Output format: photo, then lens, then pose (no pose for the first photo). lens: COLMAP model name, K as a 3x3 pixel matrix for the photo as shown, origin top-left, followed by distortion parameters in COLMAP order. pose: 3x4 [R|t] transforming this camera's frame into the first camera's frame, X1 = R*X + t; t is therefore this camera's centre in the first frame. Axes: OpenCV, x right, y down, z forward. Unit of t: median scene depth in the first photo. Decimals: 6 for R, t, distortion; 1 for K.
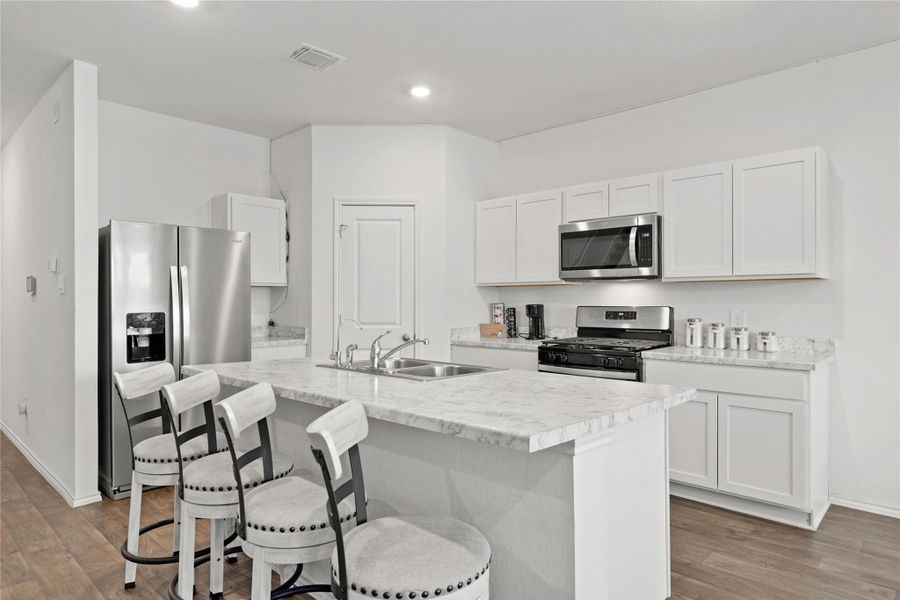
lens RADIAL K [[542.1, 0, 450.0], [0, 542.1, 300.0], [0, 0, 1]] dist [0.002775, 0.000766]
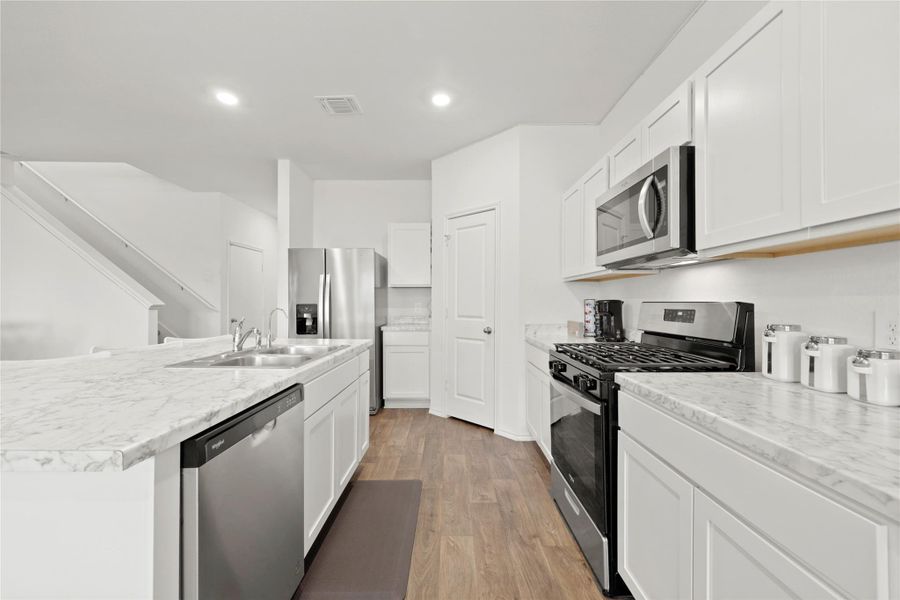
lens RADIAL K [[361.9, 0, 450.0], [0, 361.9, 300.0], [0, 0, 1]] dist [0.001499, 0.000117]
pose [[0.692064, 0.000189, -0.721837, 0.471843], [-0.002564, 0.999994, -0.002197, 0.011763], [0.721832, 0.003371, 0.692060, 0.519362]]
